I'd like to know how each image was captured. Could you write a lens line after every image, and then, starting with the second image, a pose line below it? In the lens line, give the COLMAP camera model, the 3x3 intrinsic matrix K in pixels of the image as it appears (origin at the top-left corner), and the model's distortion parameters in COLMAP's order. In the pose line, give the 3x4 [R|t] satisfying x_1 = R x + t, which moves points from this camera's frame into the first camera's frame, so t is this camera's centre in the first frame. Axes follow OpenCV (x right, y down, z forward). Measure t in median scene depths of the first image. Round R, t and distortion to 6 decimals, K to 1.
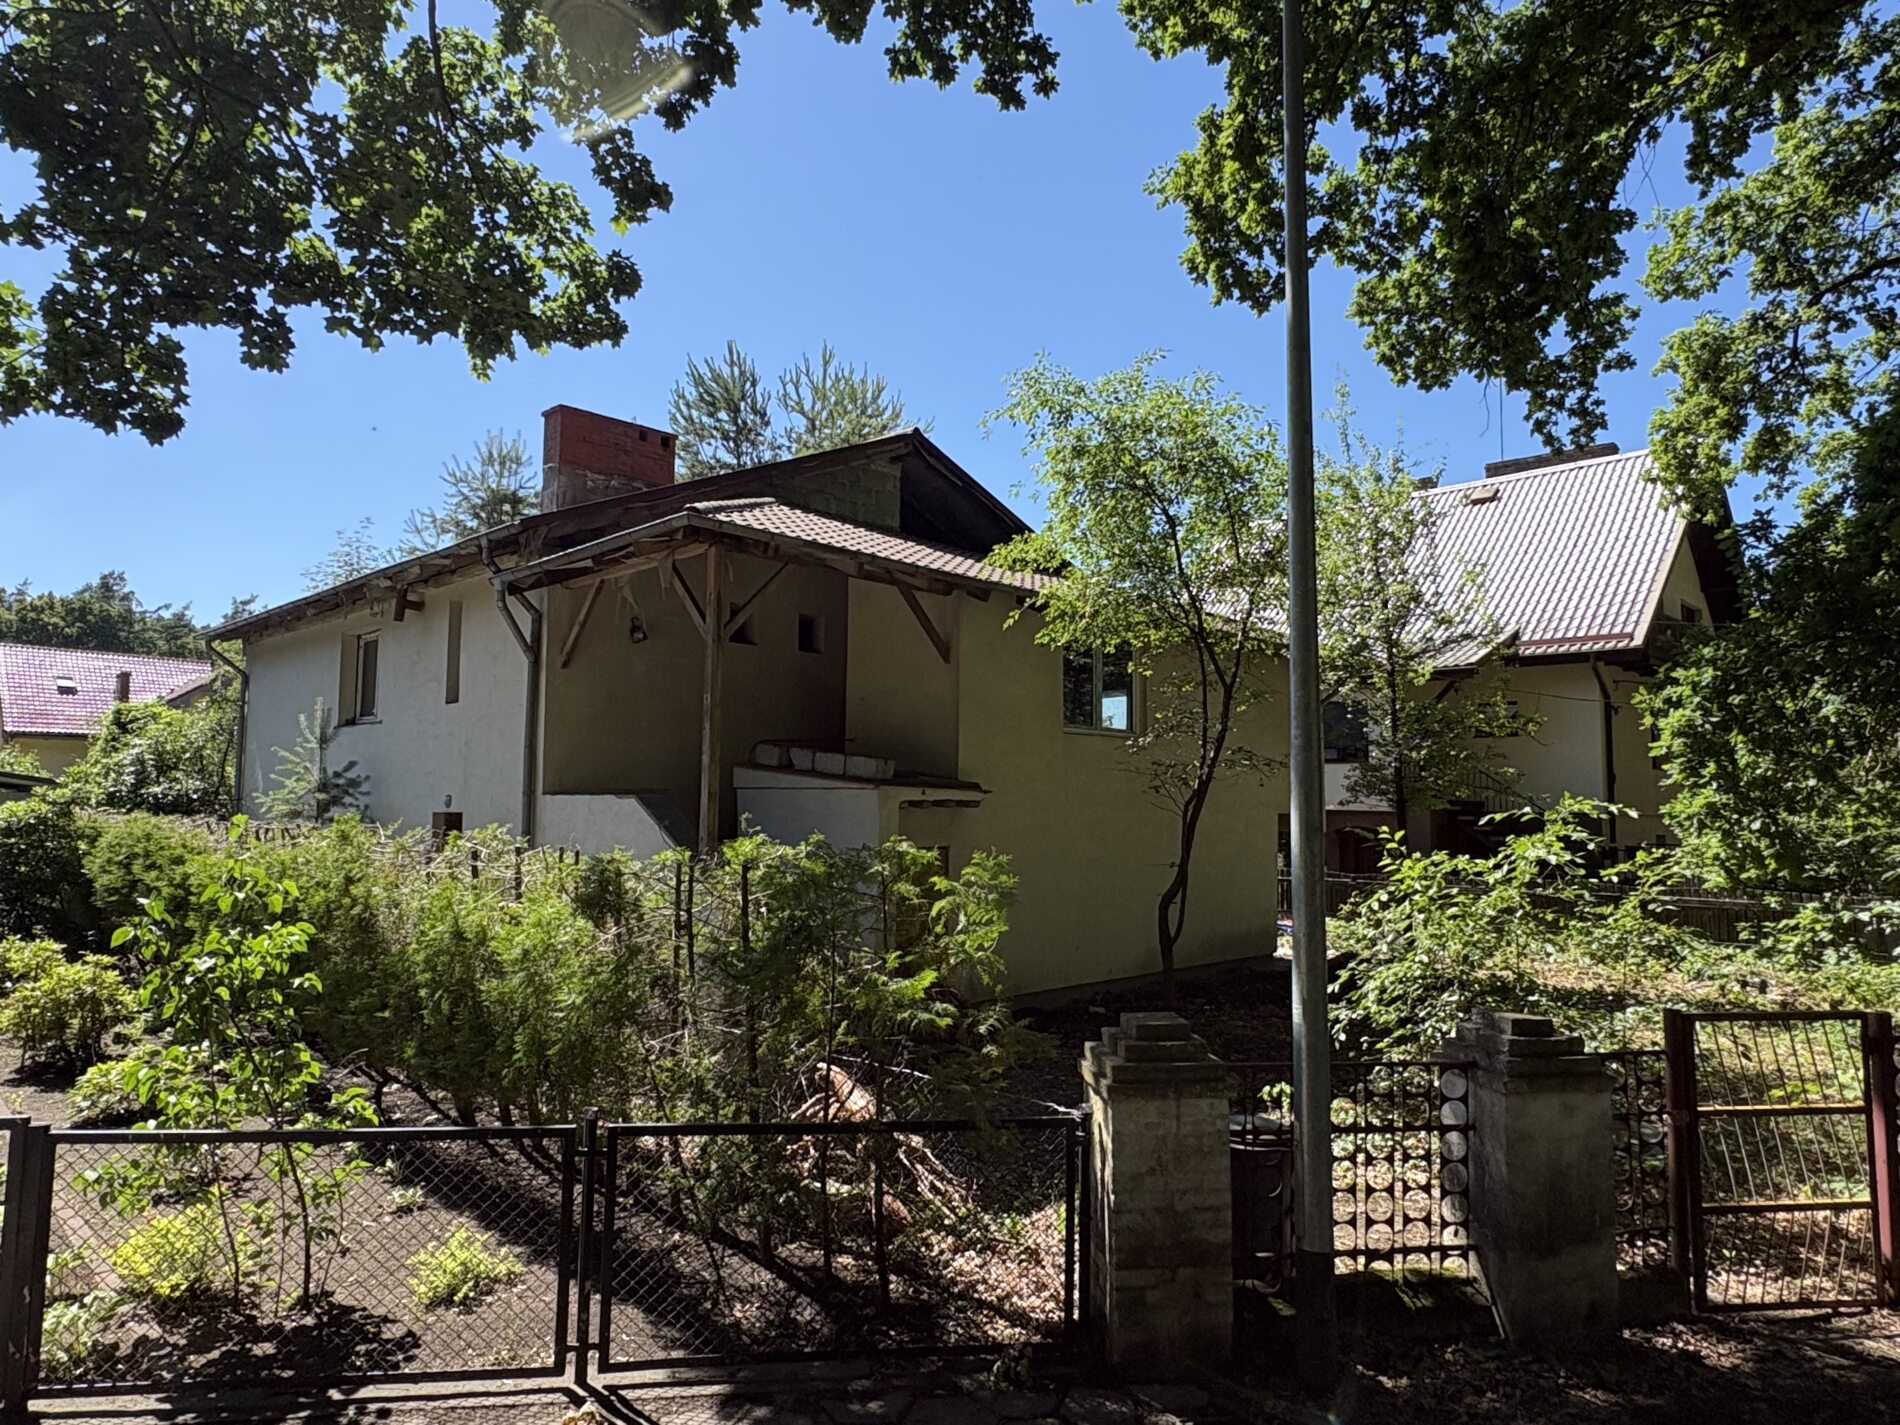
lens RADIAL K [[1166.2, 0, 950.2], [0, 1166.2, 707.3], [0, 0, 1]] dist [0.000827, 0.000916]
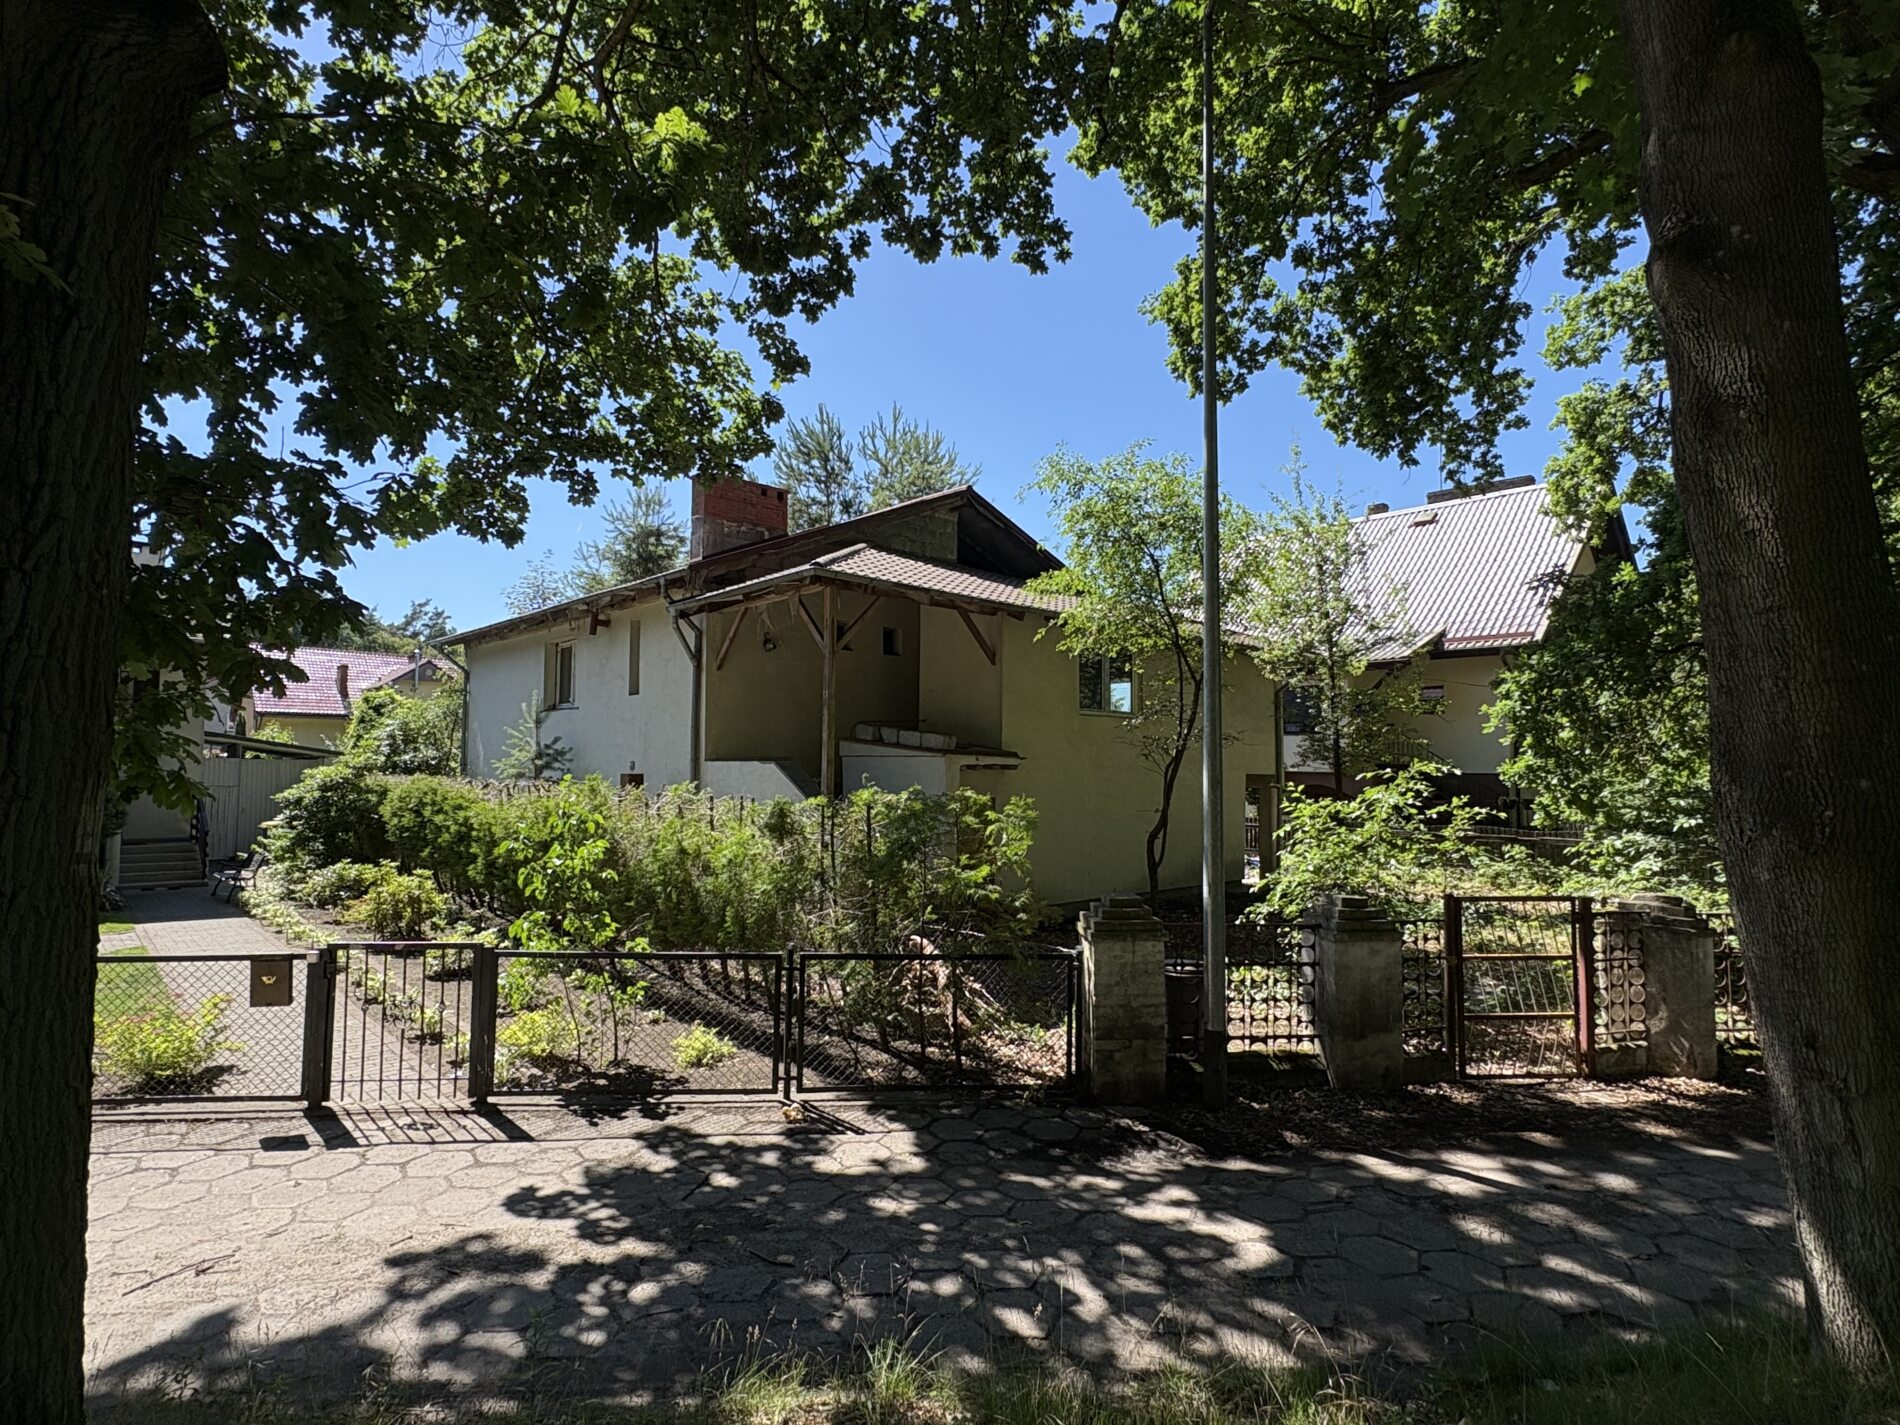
lens RADIAL K [[988.8, 0, 944.4], [0, 988.8, 716.0], [0, 0, 1]] dist [0.003324, -0.000019]
pose [[0.998690, -0.004253, -0.050986, -0.001908], [0.005820, 0.999514, 0.030613, -0.019974], [0.050831, -0.030870, 0.998230, -0.243816]]
